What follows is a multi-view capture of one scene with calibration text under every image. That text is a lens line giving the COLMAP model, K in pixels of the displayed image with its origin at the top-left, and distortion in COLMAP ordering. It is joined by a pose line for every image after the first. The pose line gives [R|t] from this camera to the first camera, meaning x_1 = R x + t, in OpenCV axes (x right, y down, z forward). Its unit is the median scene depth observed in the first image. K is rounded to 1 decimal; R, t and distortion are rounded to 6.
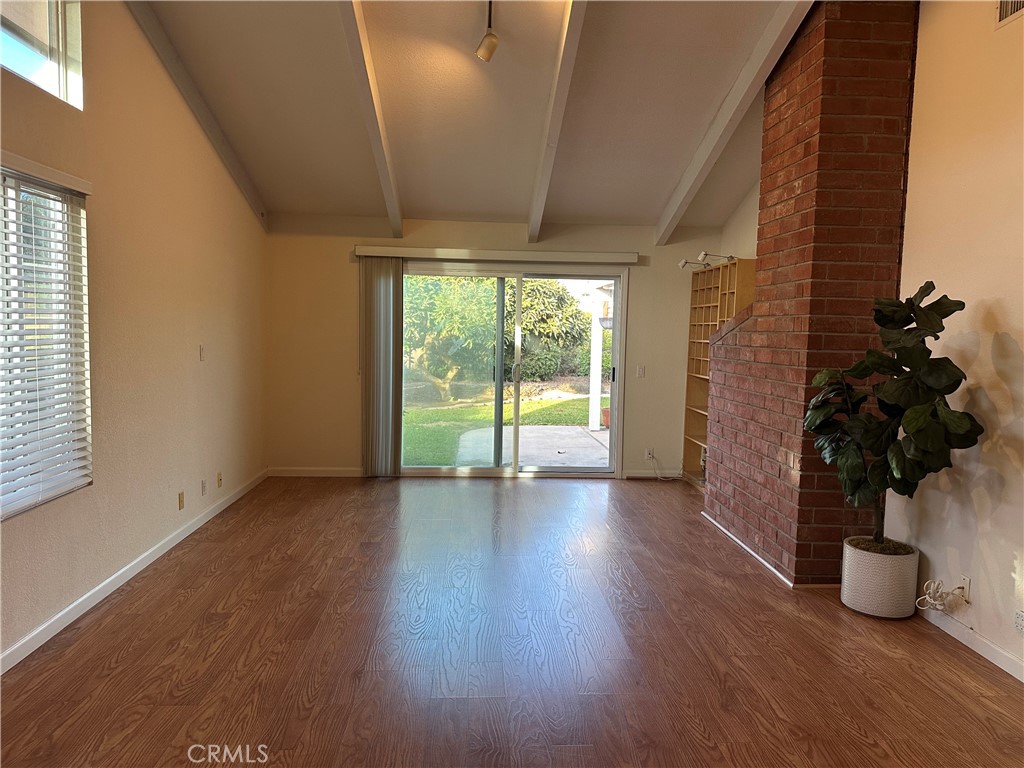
lens RADIAL K [[715.1, 0, 510.7], [0, 715.1, 380.7], [0, 0, 1]] dist [0.032141, -0.023635]
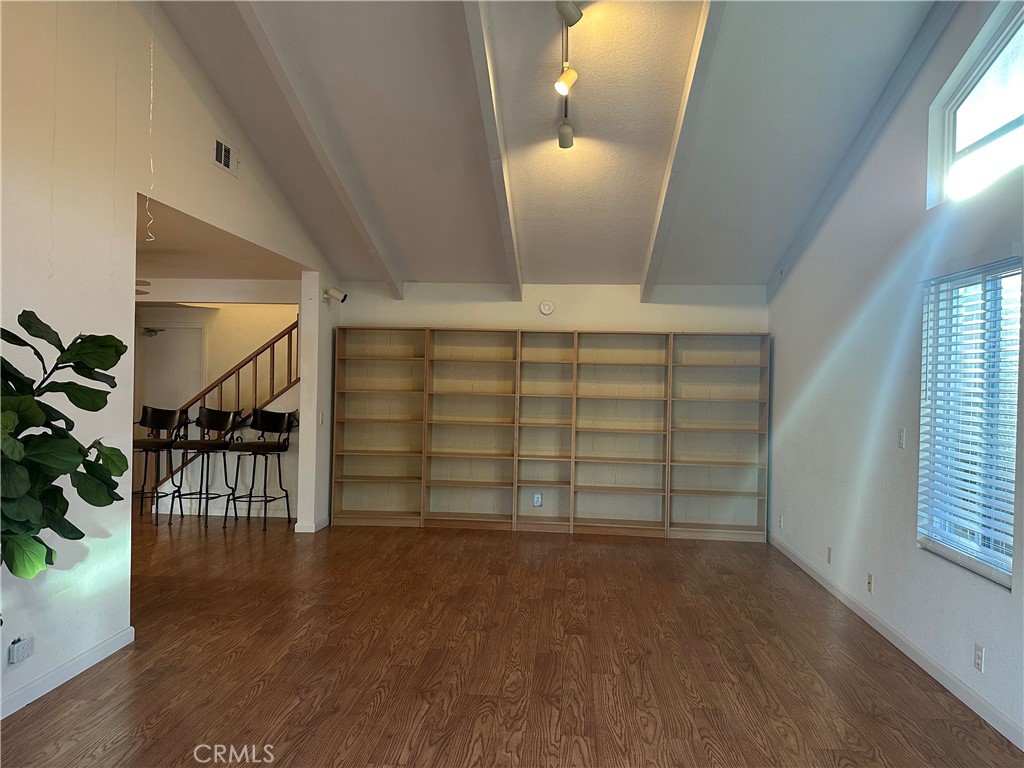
lens RADIAL K [[715.1, 0, 515.0], [0, 715.1, 385.3], [0, 0, 1]] dist [0.032141, -0.023635]
pose [[-0.990075, -0.044870, 0.133188, -0.113670], [-0.033497, 0.995694, 0.086442, -0.168019], [-0.136493, 0.081123, -0.987314, 2.075498]]
